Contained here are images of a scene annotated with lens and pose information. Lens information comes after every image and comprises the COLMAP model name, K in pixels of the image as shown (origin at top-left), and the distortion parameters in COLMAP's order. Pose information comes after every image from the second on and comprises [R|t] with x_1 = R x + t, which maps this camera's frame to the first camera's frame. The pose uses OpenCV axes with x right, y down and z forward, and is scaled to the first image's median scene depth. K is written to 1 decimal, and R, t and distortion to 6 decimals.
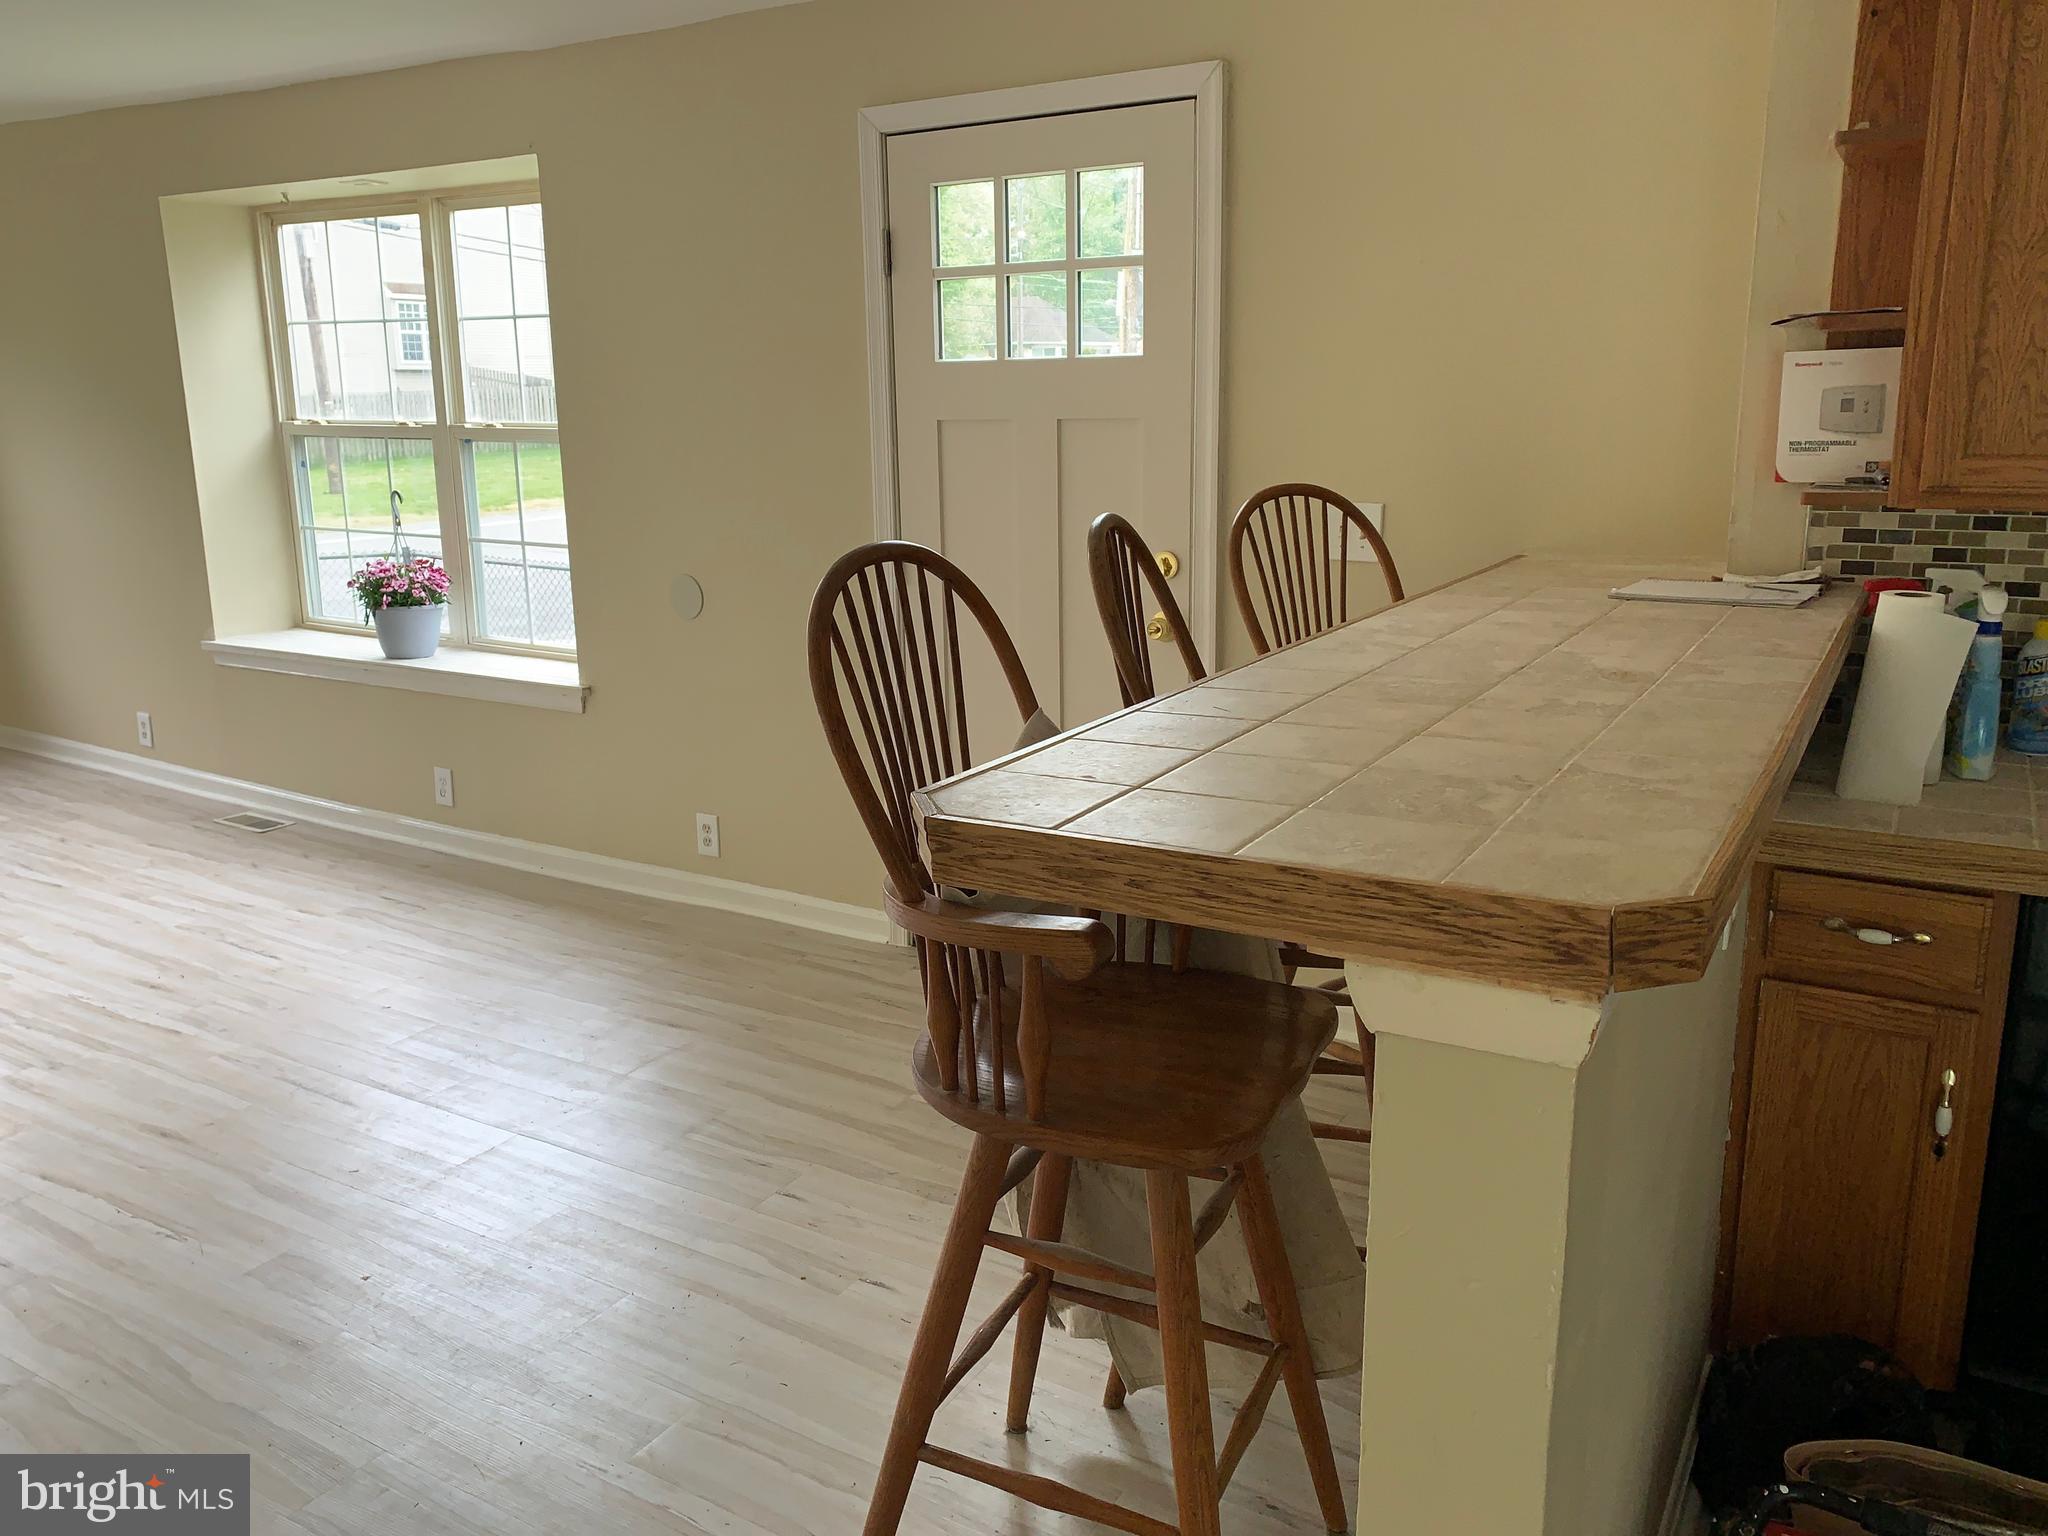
lens RADIAL K [[1558.4, 0, 1016.3], [0, 1558.4, 752.8], [0, 0, 1]] dist [0.044100, -0.052528]
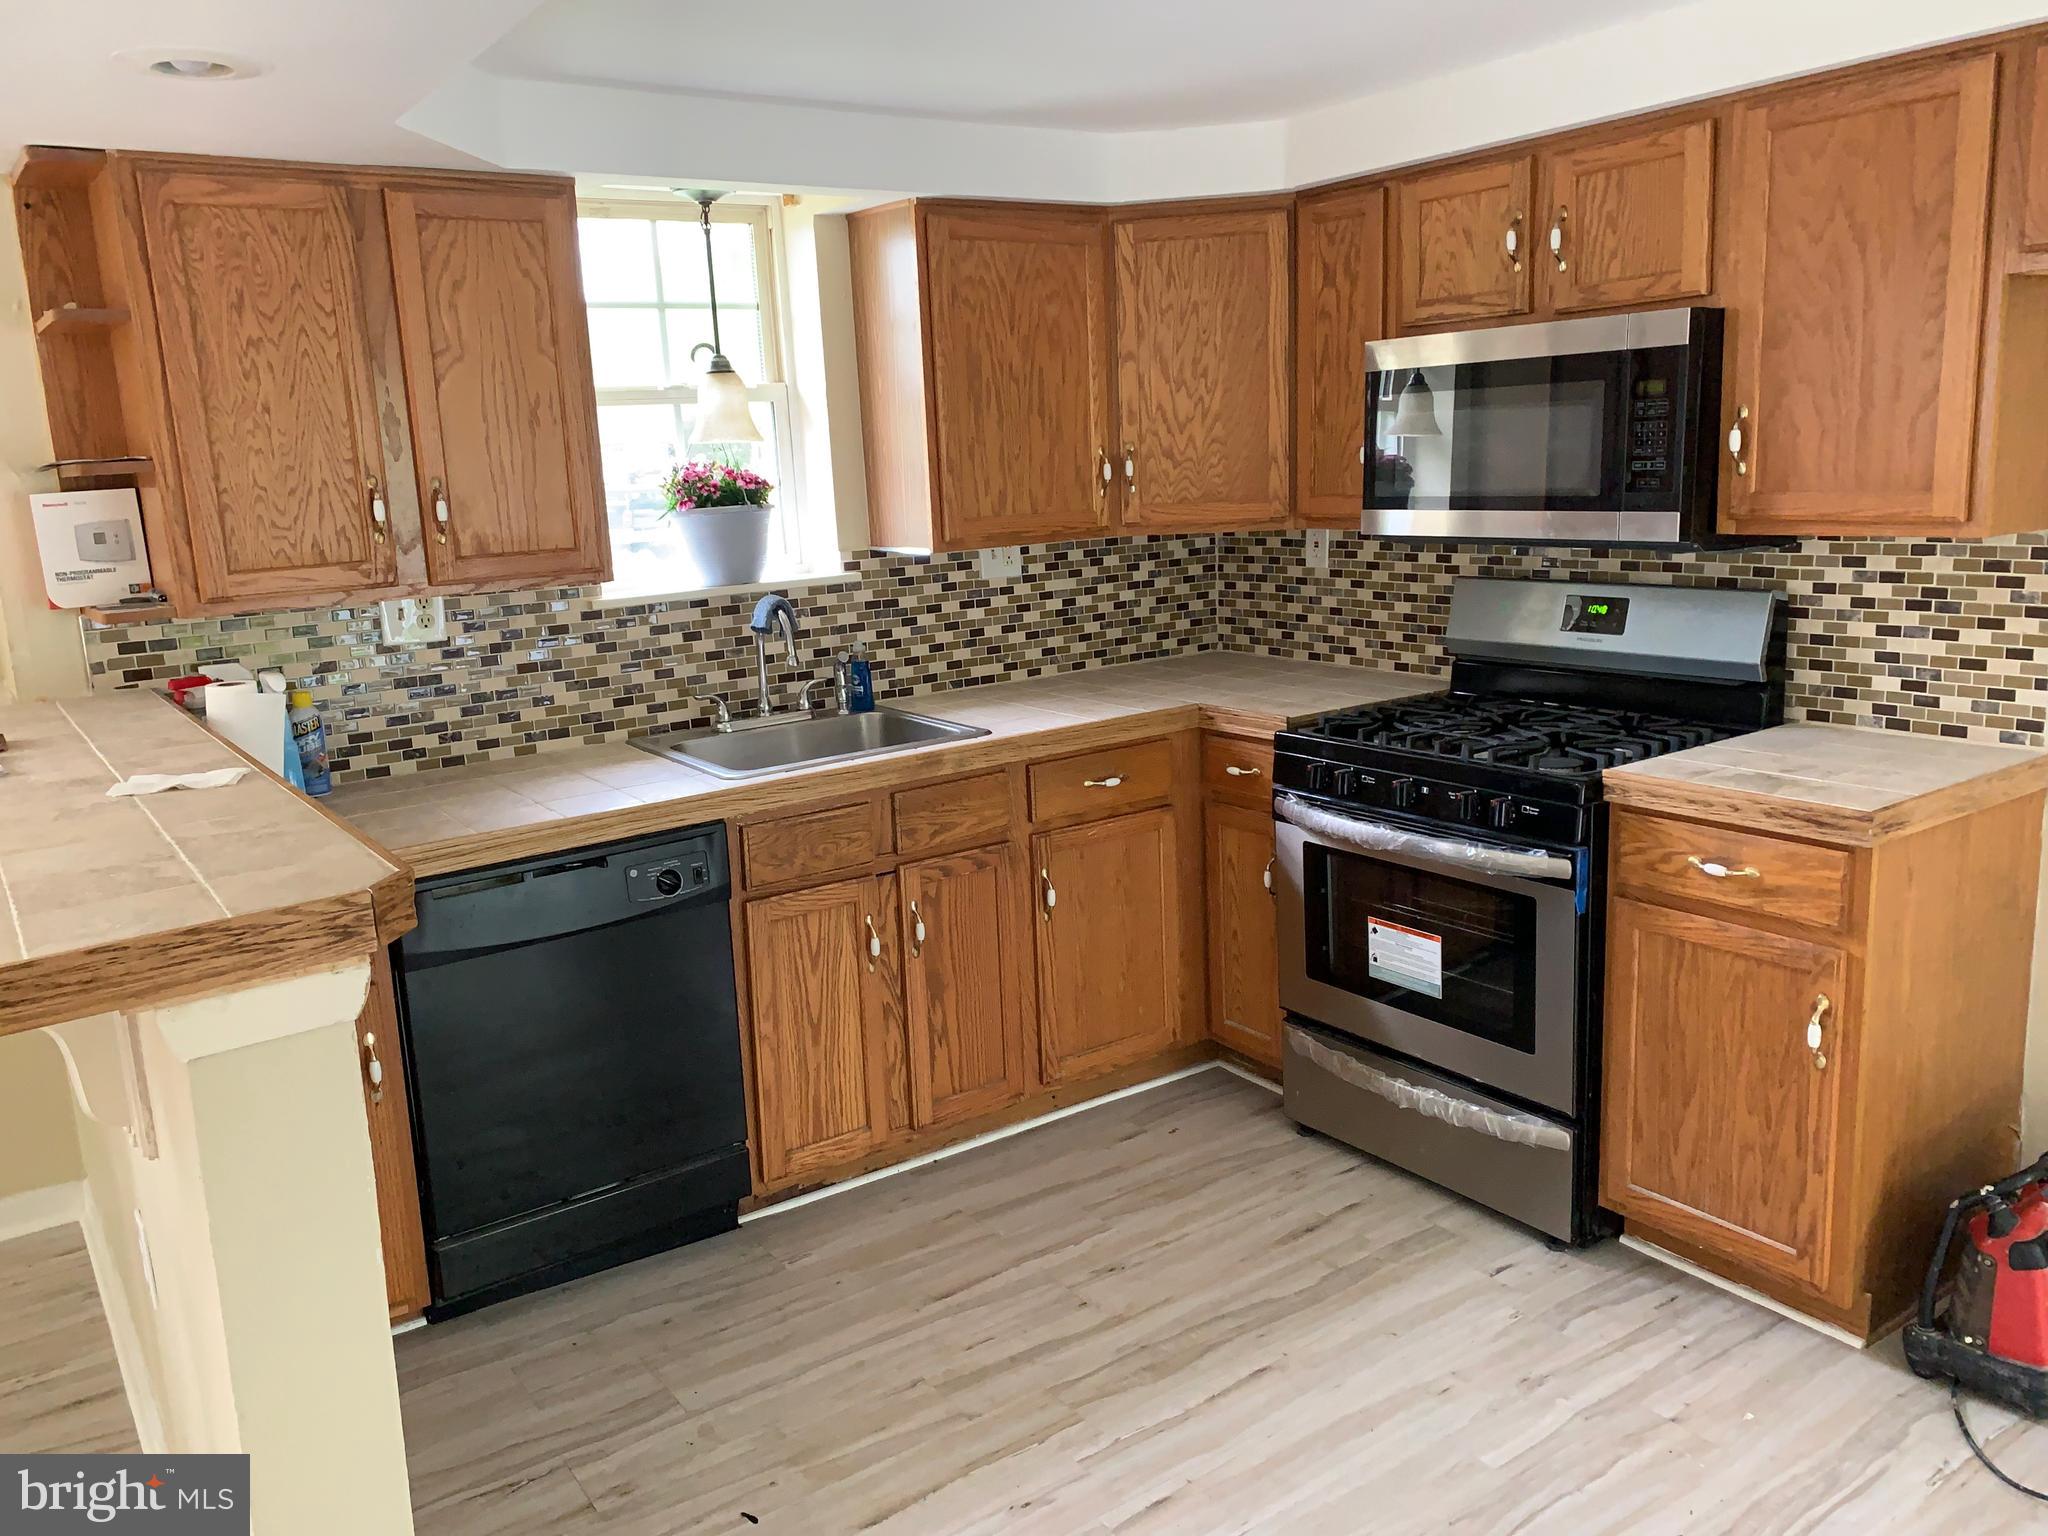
lens RADIAL K [[1558.4, 0, 1035.4], [0, 1558.4, 783.1], [0, 0, 1]] dist [0.044100, -0.052528]
pose [[0.392280, -0.201512, 0.897502, -0.318905], [0.251143, 0.962101, 0.106246, 0.002914], [-0.884898, 0.183723, 0.428021, -0.085083]]
